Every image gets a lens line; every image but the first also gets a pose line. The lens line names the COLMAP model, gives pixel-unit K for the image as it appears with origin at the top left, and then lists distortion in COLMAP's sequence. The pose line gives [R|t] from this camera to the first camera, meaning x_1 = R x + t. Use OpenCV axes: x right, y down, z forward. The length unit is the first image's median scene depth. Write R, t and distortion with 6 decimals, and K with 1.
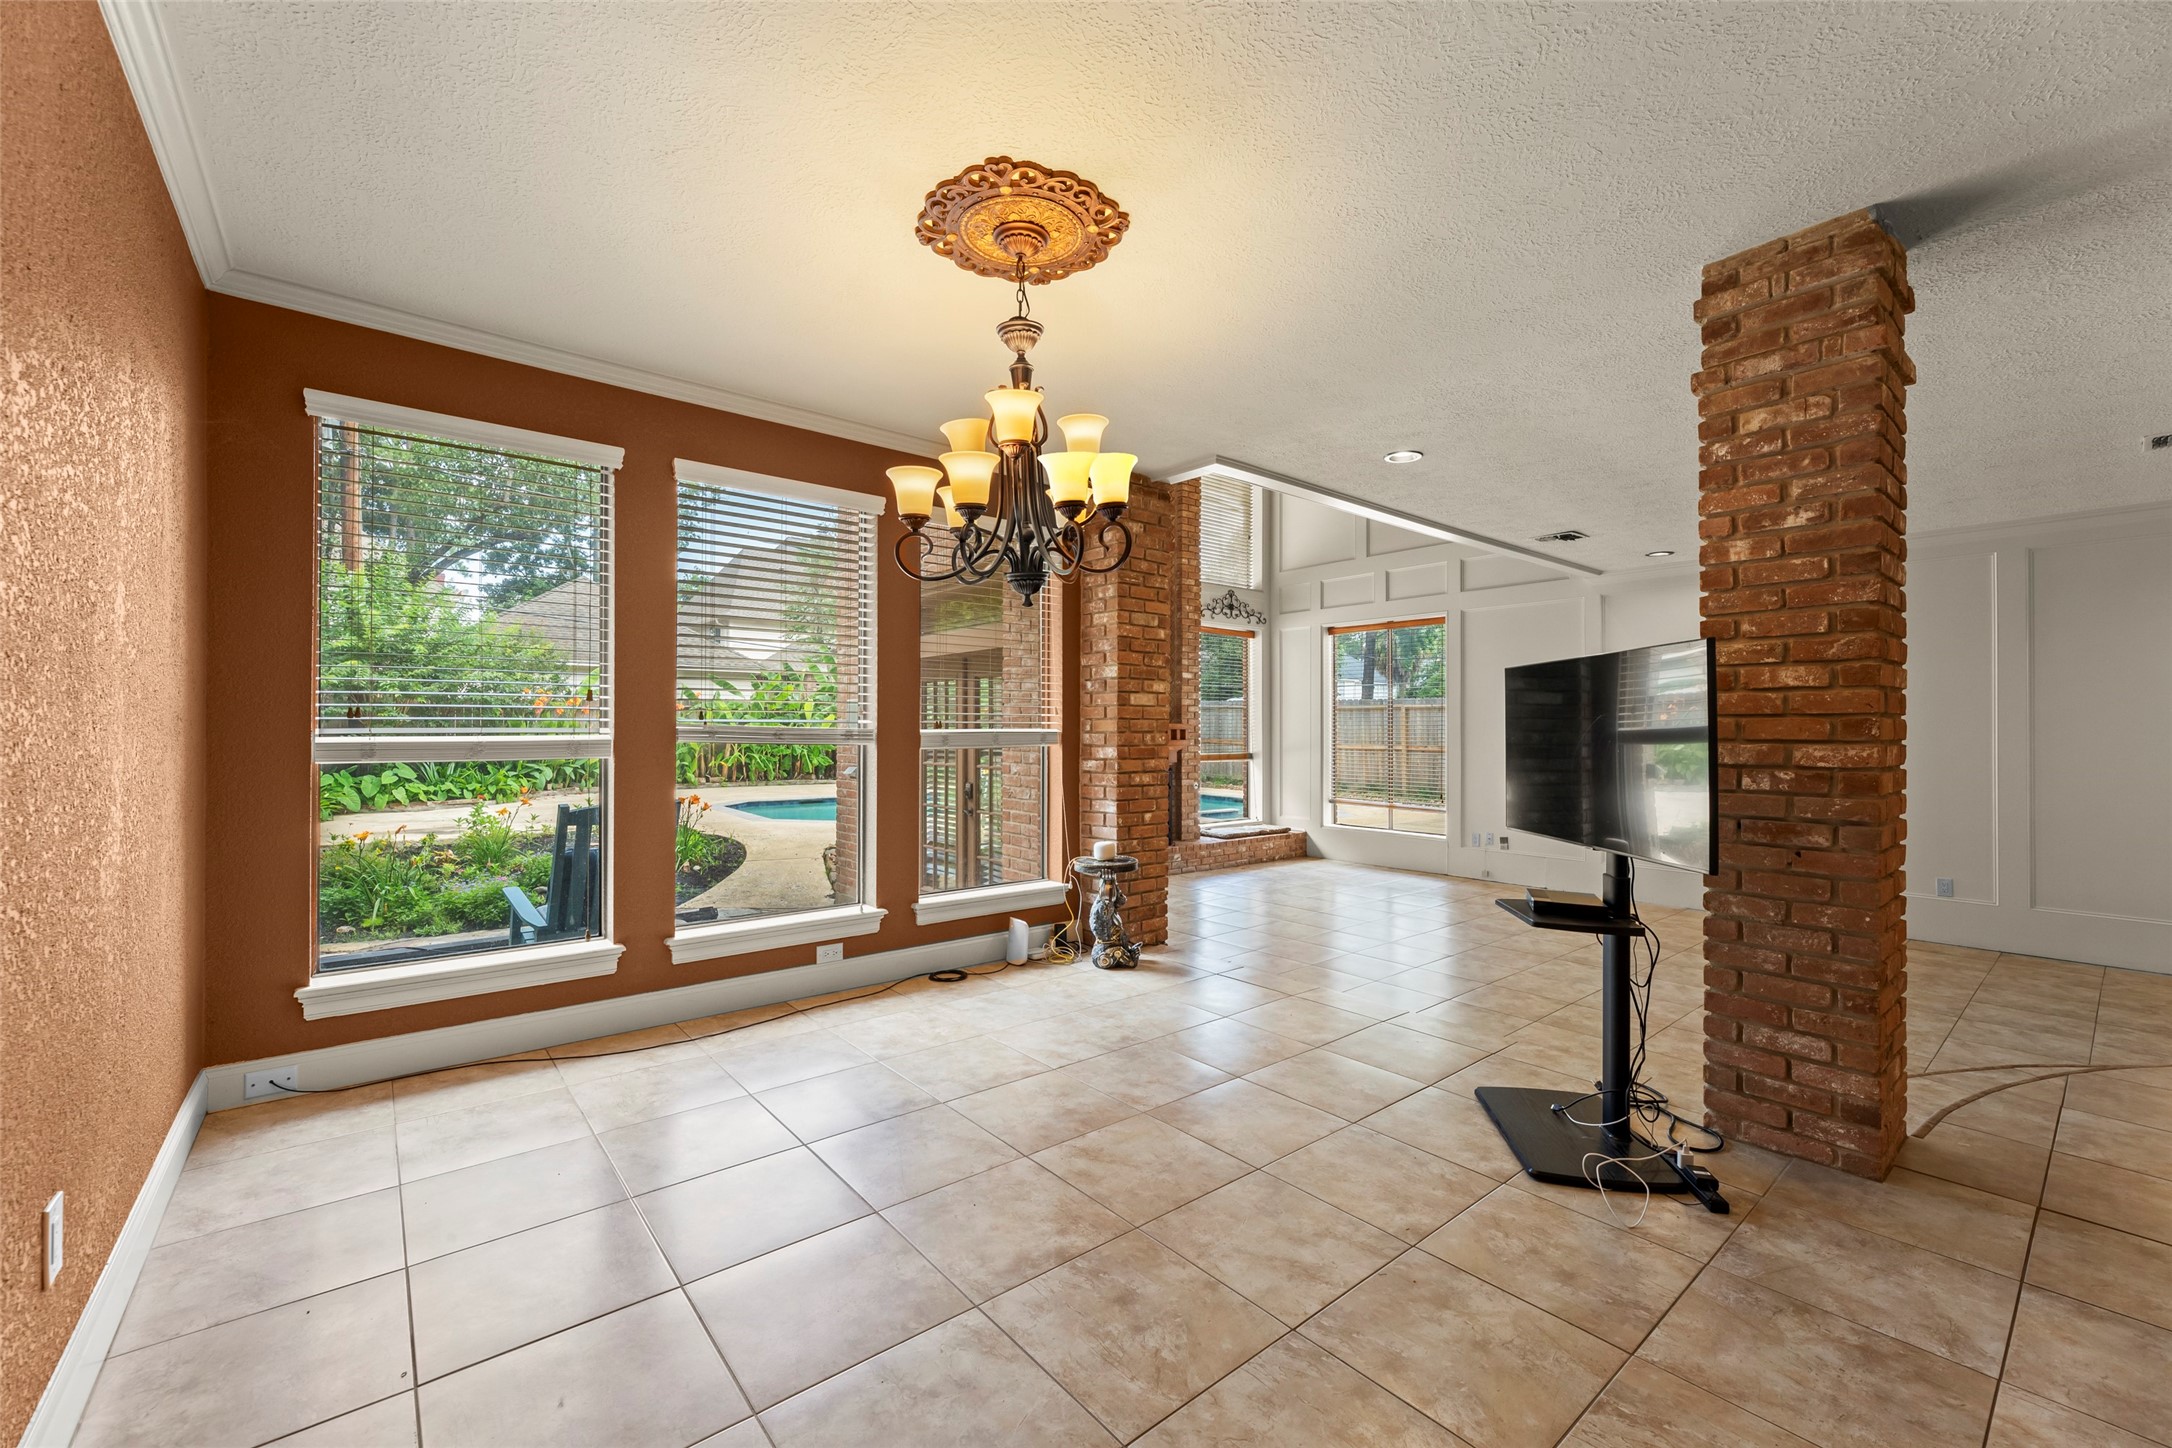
lens RADIAL K [[881.4, 0, 1058.7], [0, 881.4, 720.9], [0, 0, 1]] dist [0.001955, -0.000217]
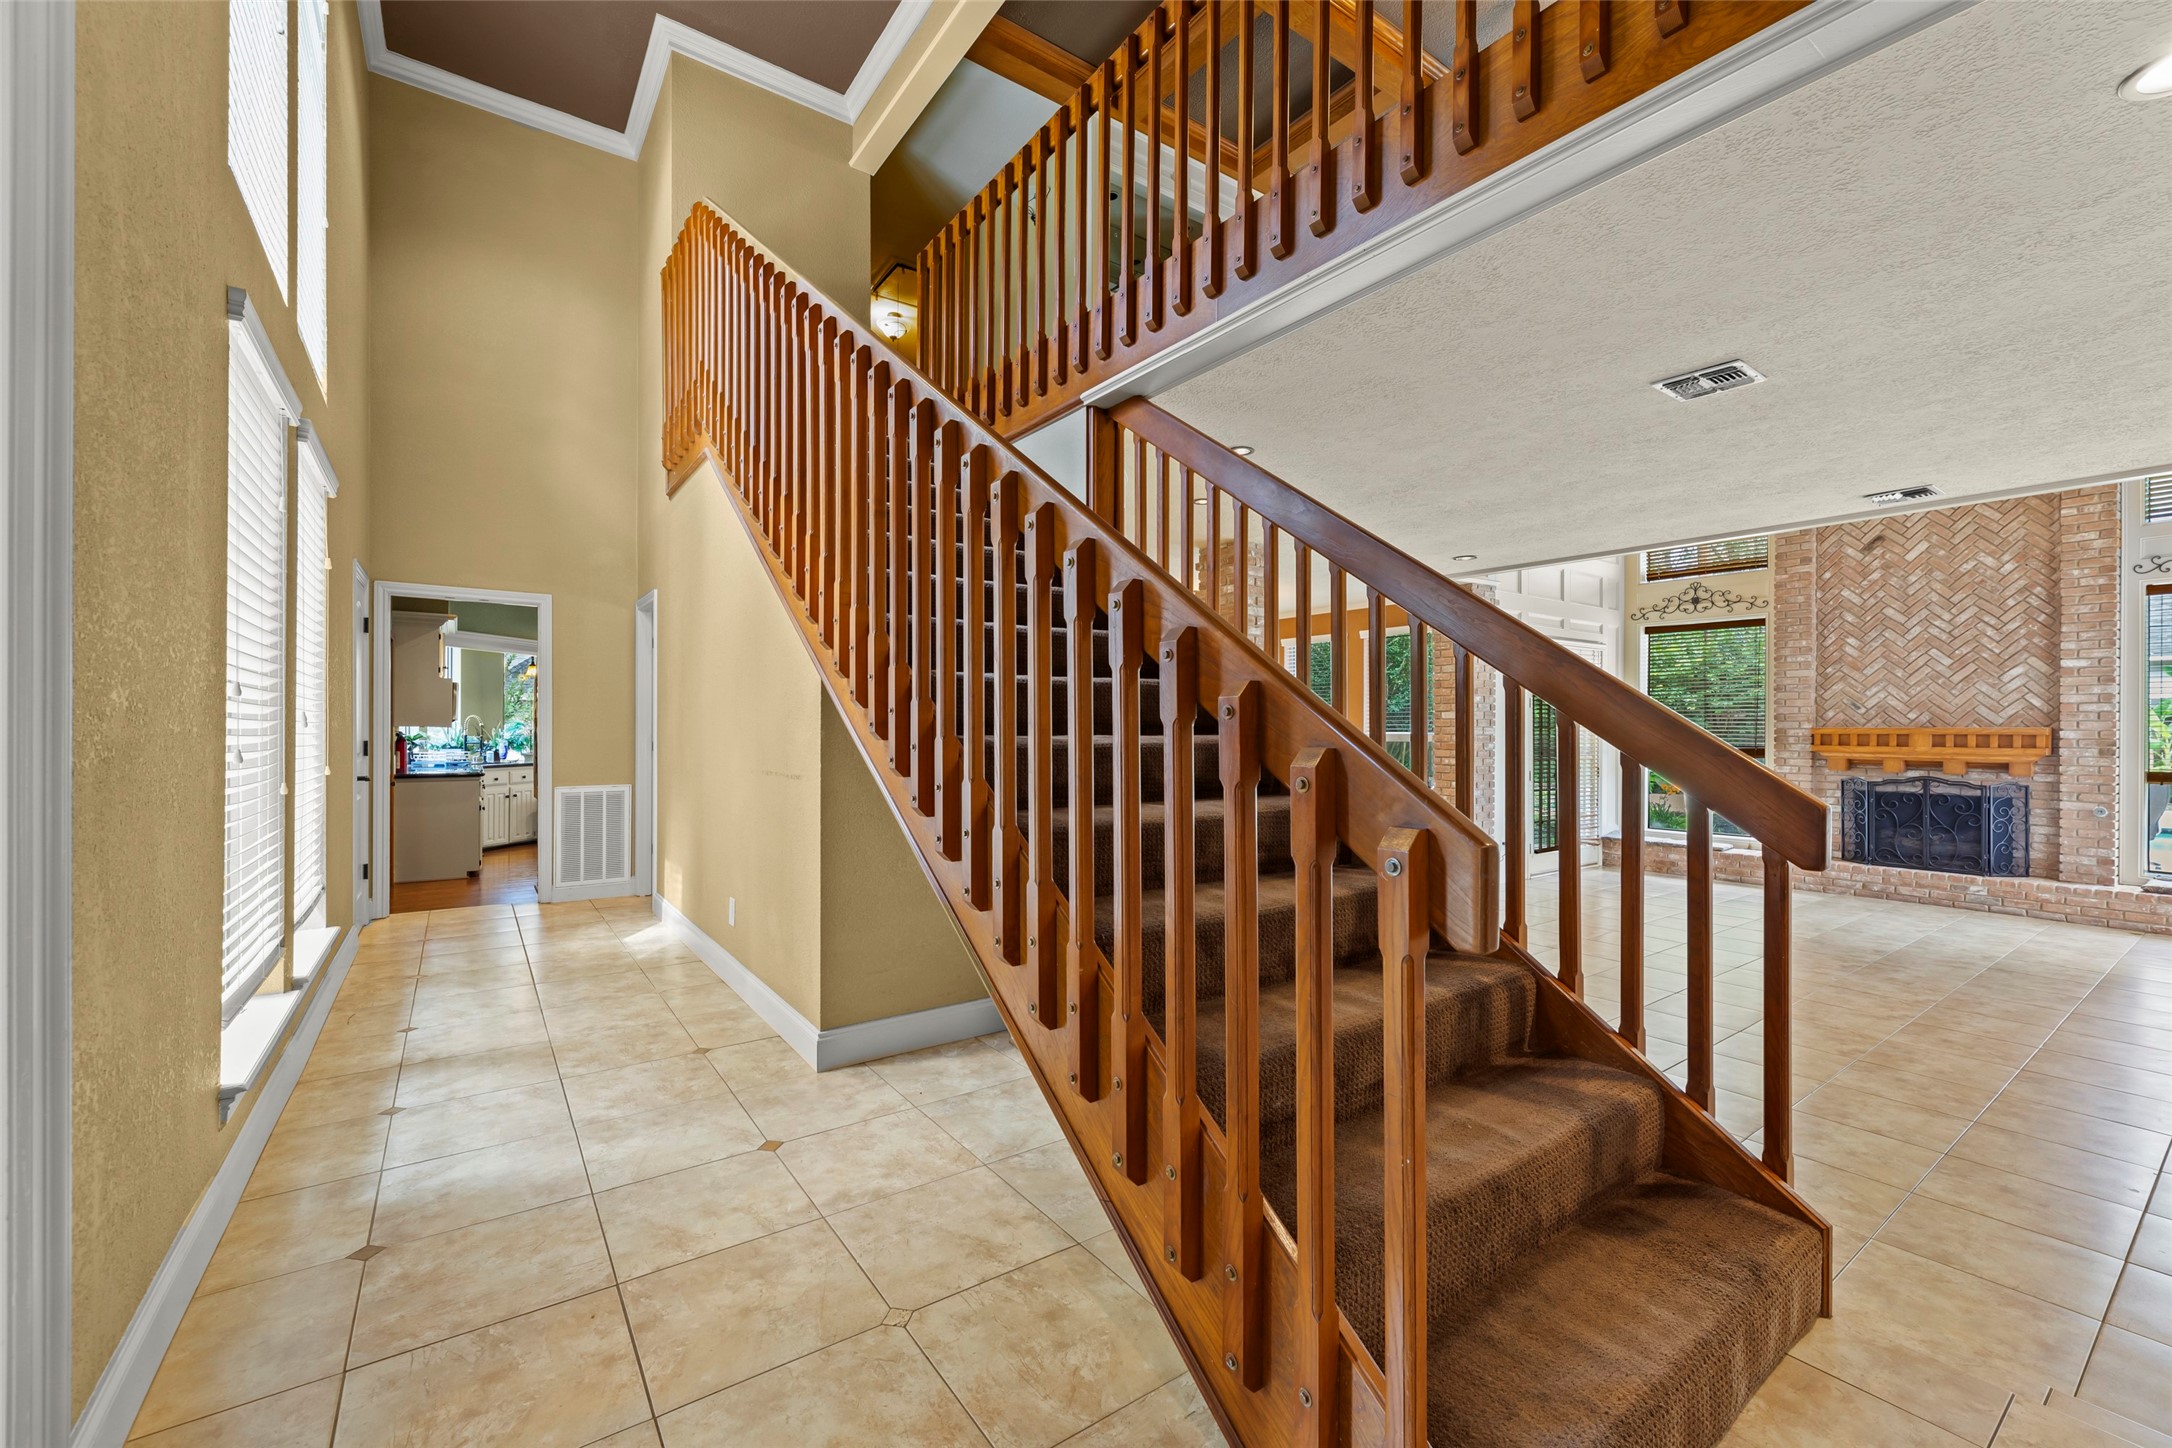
lens RADIAL K [[881.4, 0, 1079.6], [0, 881.4, 726.9], [0, 0, 1]] dist [0.001955, -0.000217]
pose [[-0.073061, -0.004547, -0.997317, 1.995212], [0.008408, 0.999951, -0.005175, -0.001595], [0.997292, -0.008763, -0.073019, 0.423424]]
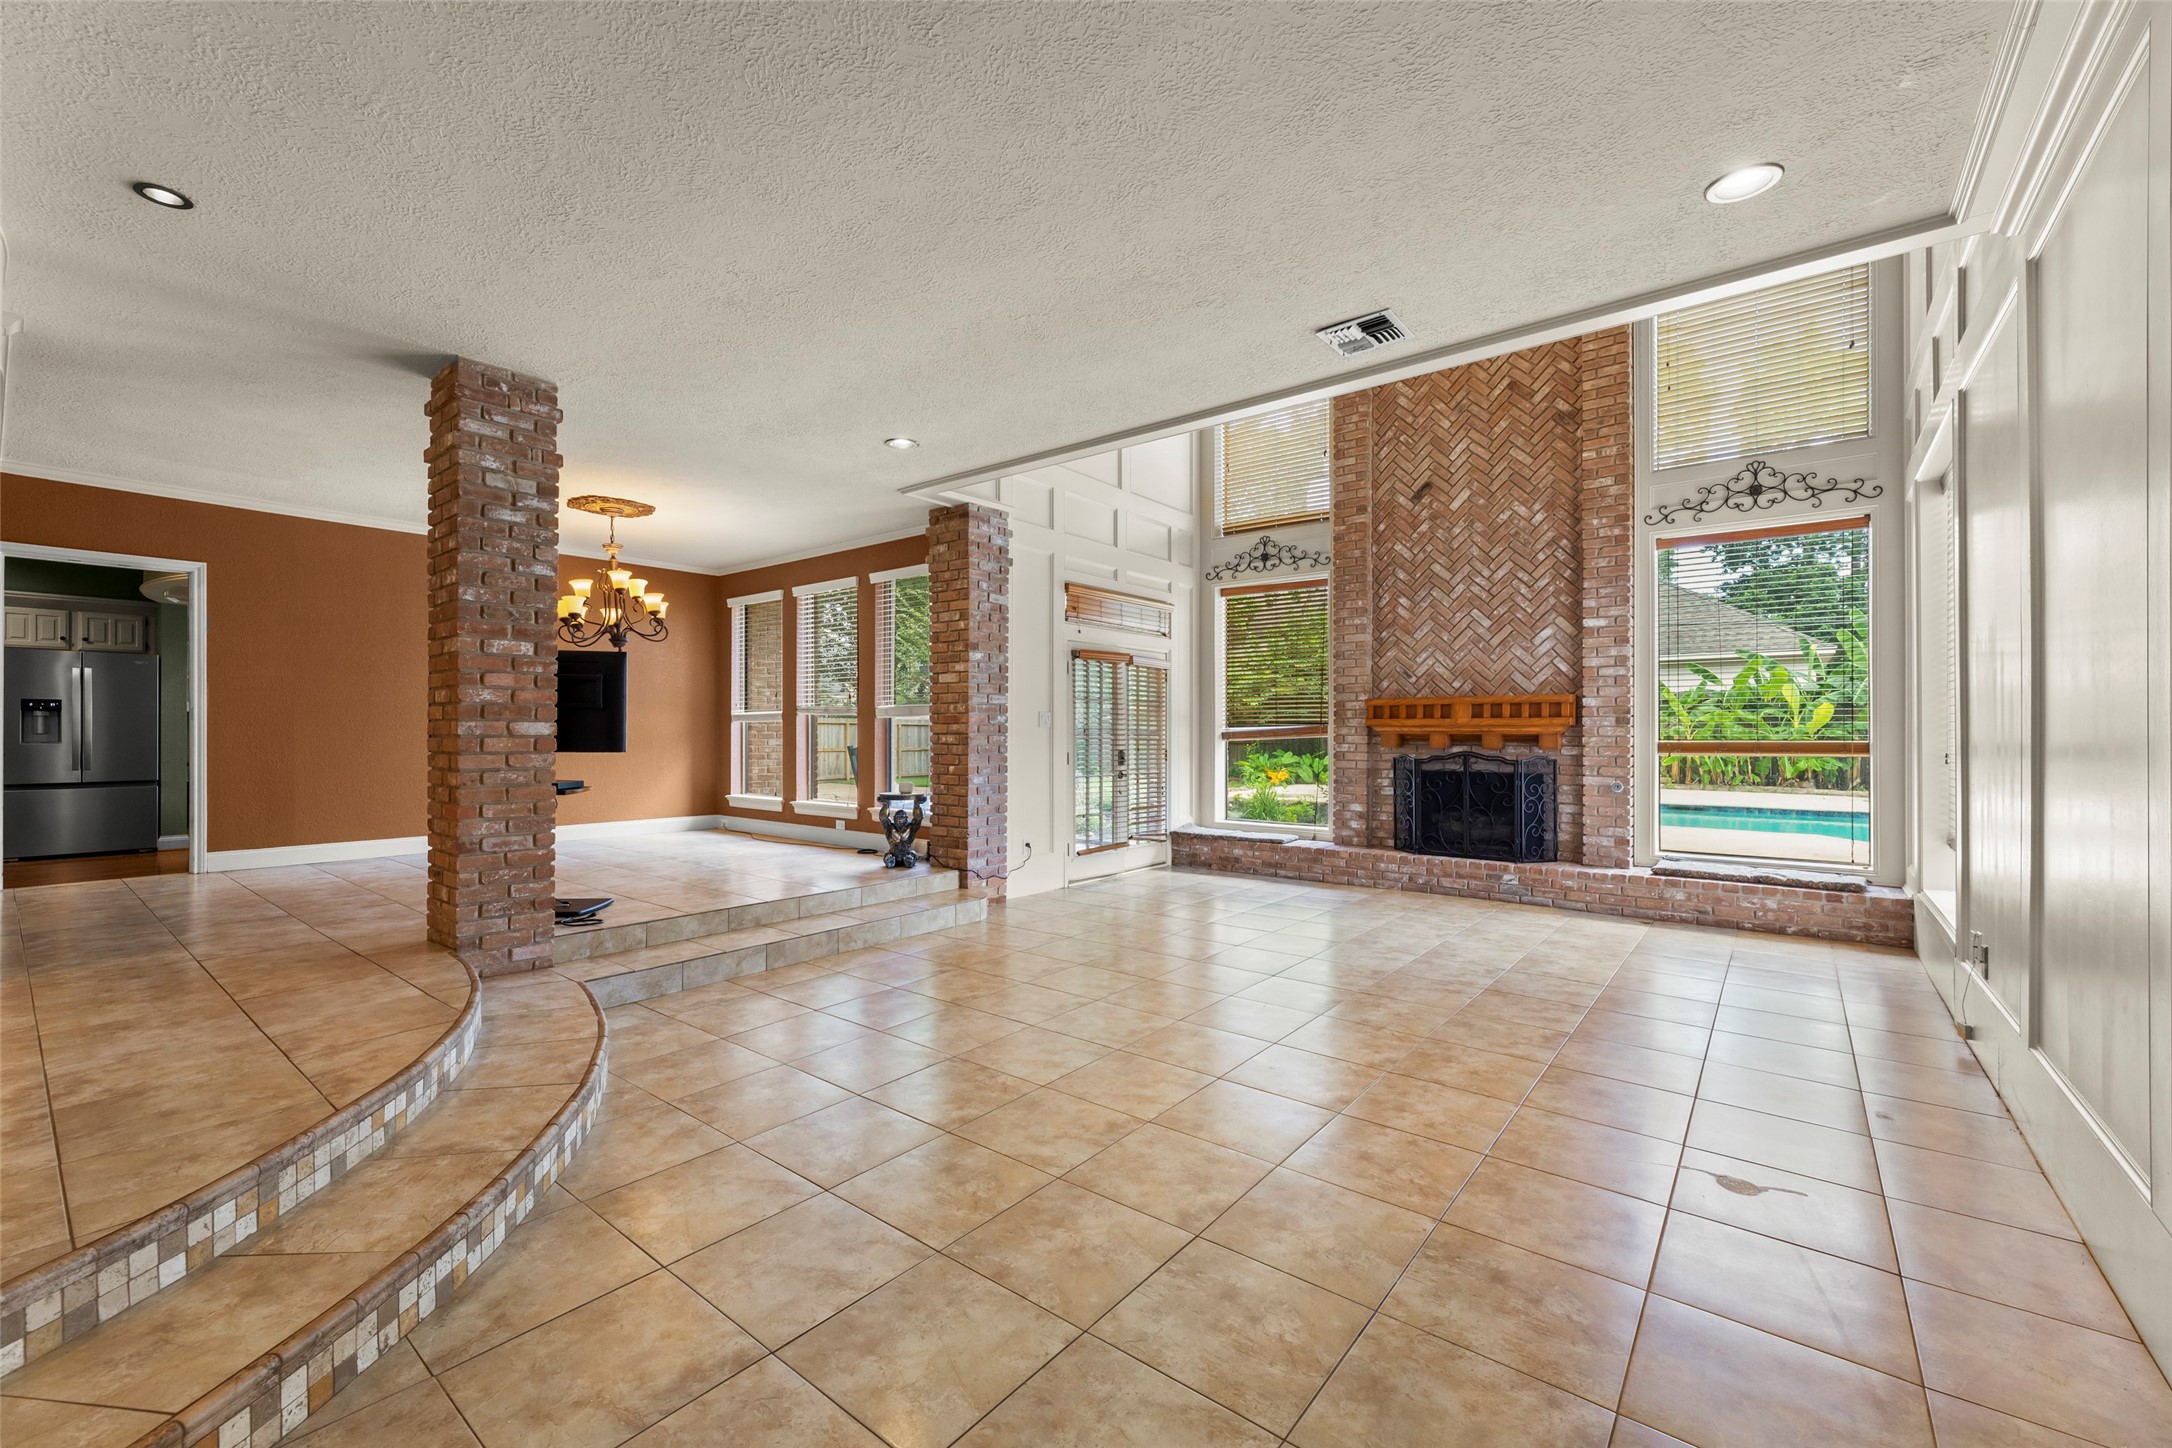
lens RADIAL K [[881.4, 0, 1089.6], [0, 881.4, 723.7], [0, 0, 1]] dist [0.001955, -0.000217]
pose [[0.211702, -0.014773, -0.977223, 1.501726], [0.008974, 0.999873, -0.013171, 0.066343], [0.977293, -0.005981, 0.211808, 0.989389]]
